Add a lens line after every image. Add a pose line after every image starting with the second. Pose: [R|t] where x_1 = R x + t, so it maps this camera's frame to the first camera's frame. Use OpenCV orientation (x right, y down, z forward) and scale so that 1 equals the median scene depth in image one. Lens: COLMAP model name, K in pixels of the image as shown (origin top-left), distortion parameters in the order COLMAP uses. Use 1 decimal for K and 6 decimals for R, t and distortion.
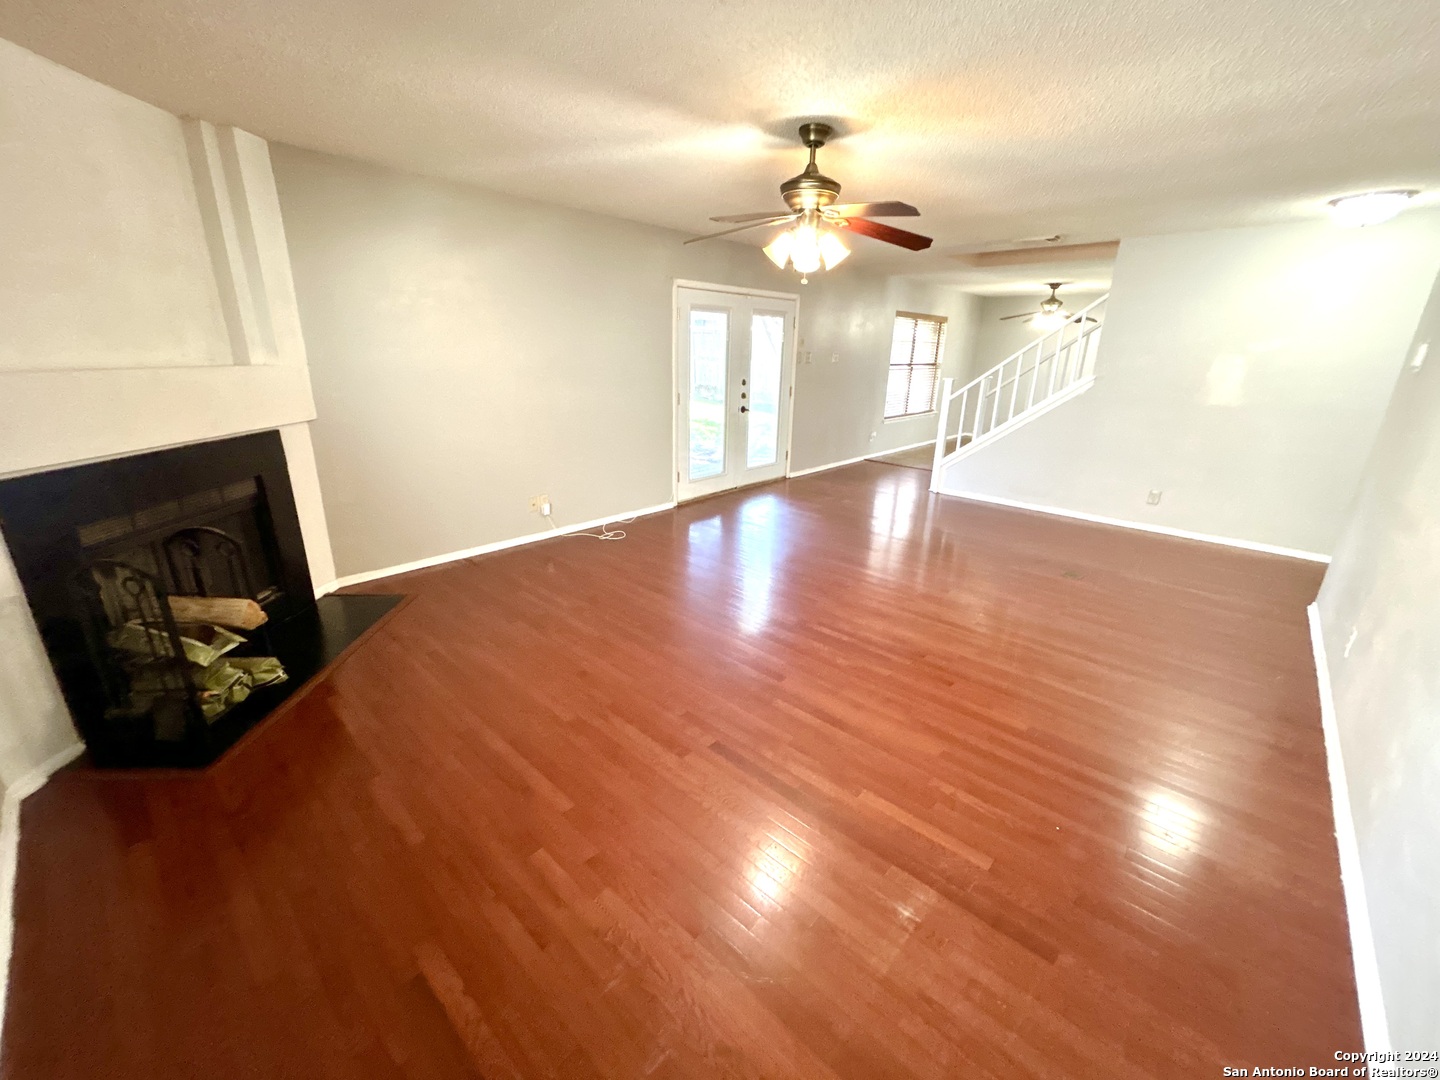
lens RADIAL K [[578.1, 0, 719.0], [0, 578.1, 538.6], [0, 0, 1]] dist [-0.003062, 0.003185]
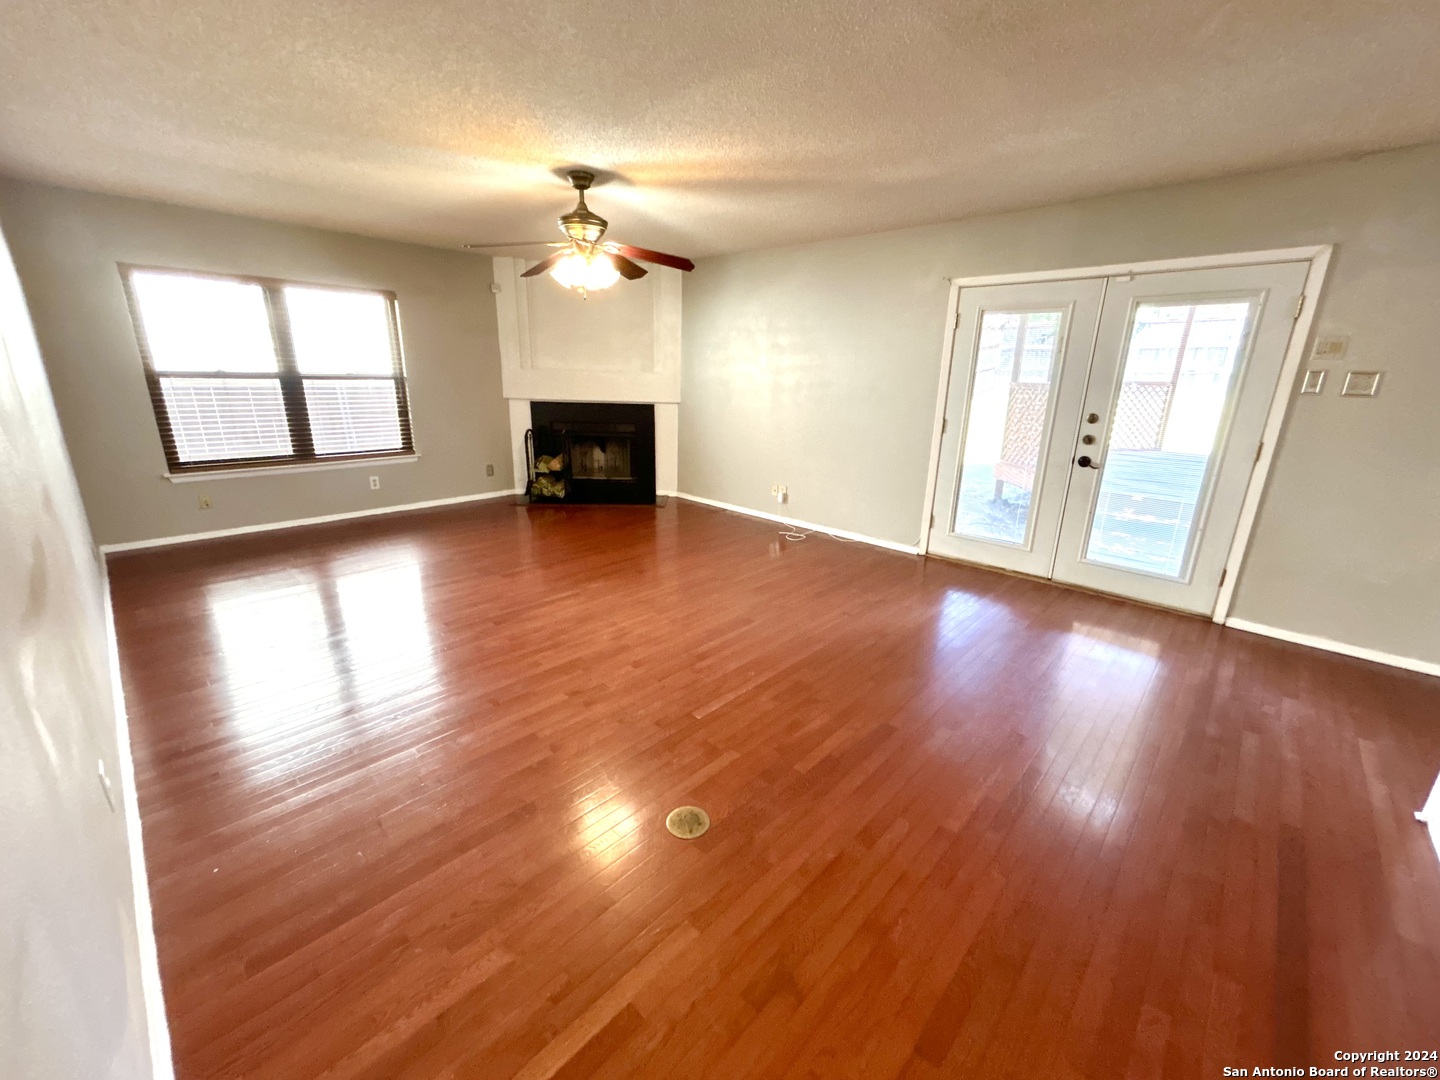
lens RADIAL K [[578.1, 0, 719.0], [0, 578.1, 538.6], [0, 0, 1]] dist [-0.003062, 0.003185]
pose [[-0.001458, 0.267912, -0.963442, 0.799094], [-0.329079, 0.909653, 0.253453, -0.212914], [0.944301, 0.317418, 0.086838, 0.727762]]
